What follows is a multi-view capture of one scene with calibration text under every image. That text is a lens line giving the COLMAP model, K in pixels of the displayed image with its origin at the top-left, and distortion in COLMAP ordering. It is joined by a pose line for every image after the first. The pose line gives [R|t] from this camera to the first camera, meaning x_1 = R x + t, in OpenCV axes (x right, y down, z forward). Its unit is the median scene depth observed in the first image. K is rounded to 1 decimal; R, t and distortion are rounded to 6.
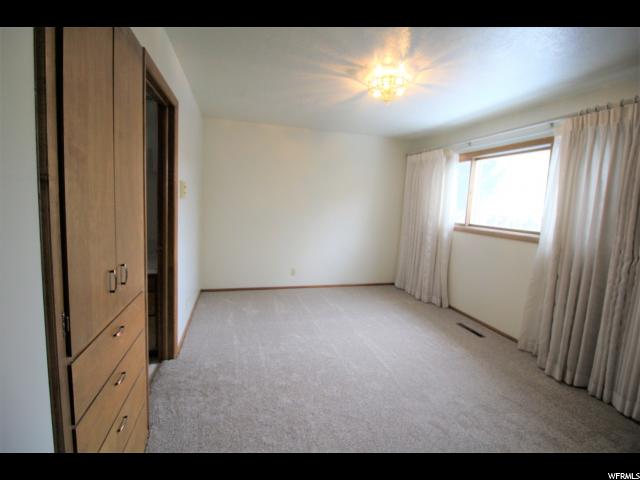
lens RADIAL K [[294.6, 0, 320.2], [0, 294.6, 232.0], [0, 0, 1]] dist [0.000637, -0.012305]
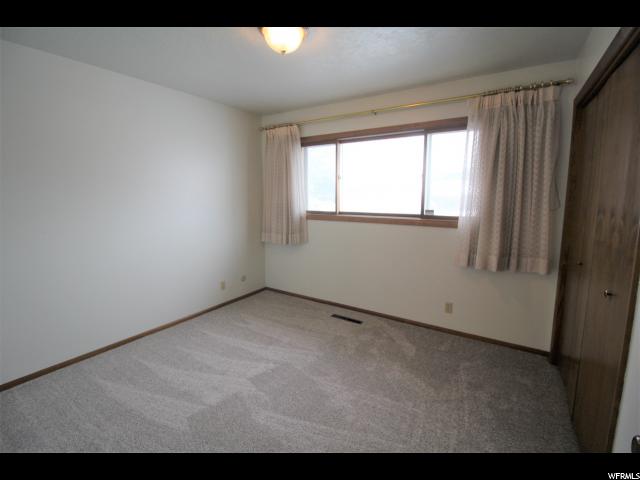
lens RADIAL K [[294.6, 0, 320.2], [0, 294.6, 232.0], [0, 0, 1]] dist [0.000637, -0.012305]
pose [[0.794231, -0.131358, 0.593247, -0.109913], [0.109564, 0.991309, 0.072816, -0.037988], [-0.597656, 0.007166, 0.801721, 0.274916]]
